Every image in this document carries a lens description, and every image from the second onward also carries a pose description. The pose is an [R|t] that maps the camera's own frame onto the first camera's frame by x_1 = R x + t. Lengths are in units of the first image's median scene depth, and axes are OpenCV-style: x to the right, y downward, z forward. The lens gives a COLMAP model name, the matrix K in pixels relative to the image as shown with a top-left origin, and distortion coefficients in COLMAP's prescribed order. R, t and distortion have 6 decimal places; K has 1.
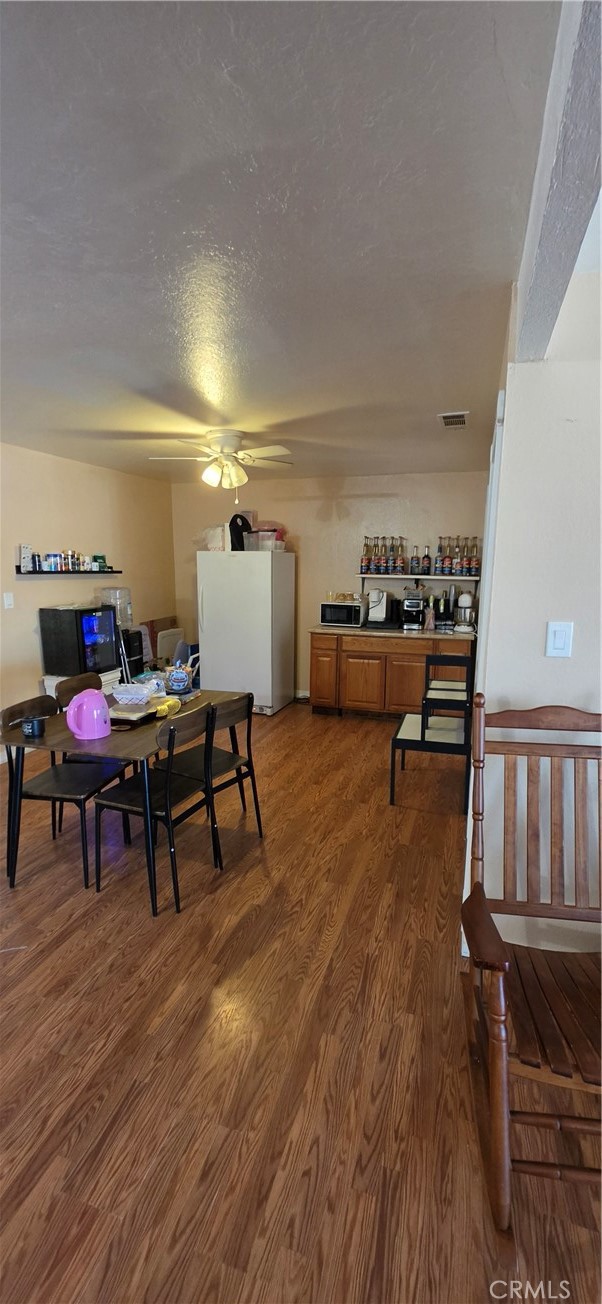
lens RADIAL K [[525.5, 0, 309.4], [0, 525.5, 658.2], [0, 0, 1]] dist [-0.000108, 0.000442]
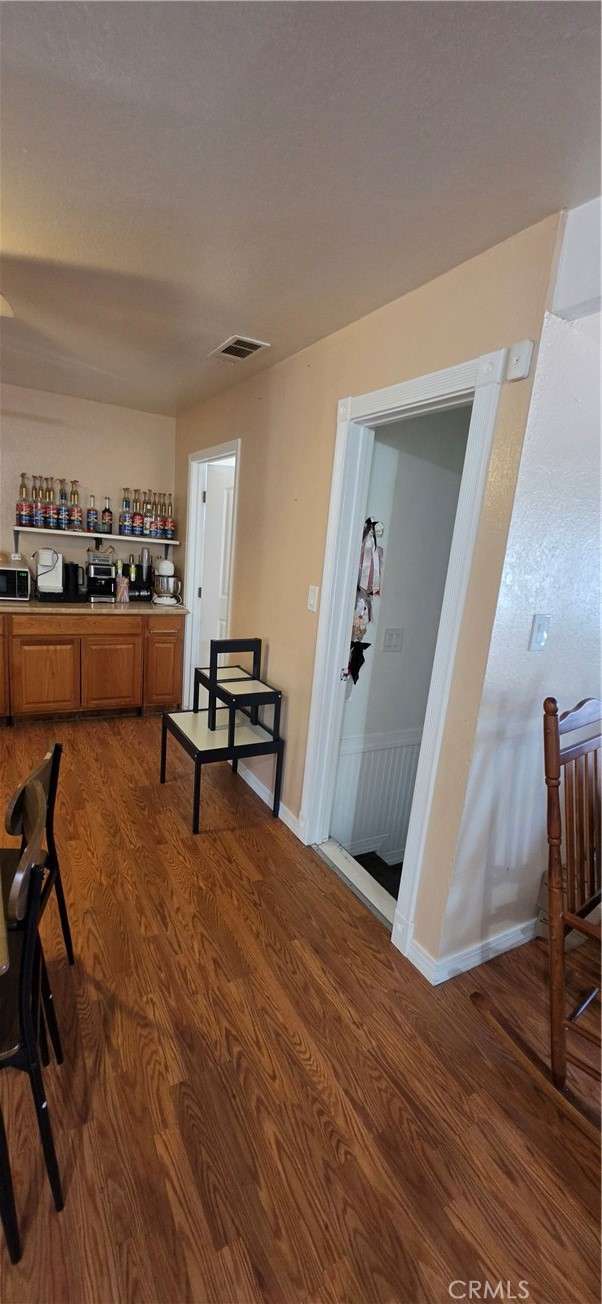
lens RADIAL K [[525.5, 0, 309.4], [0, 525.5, 658.2], [0, 0, 1]] dist [-0.000108, 0.000442]
pose [[0.679696, -0.103290, 0.726185, -0.183445], [0.044709, 0.994029, 0.099540, -0.037014], [-0.732130, -0.035190, 0.680255, 0.229995]]
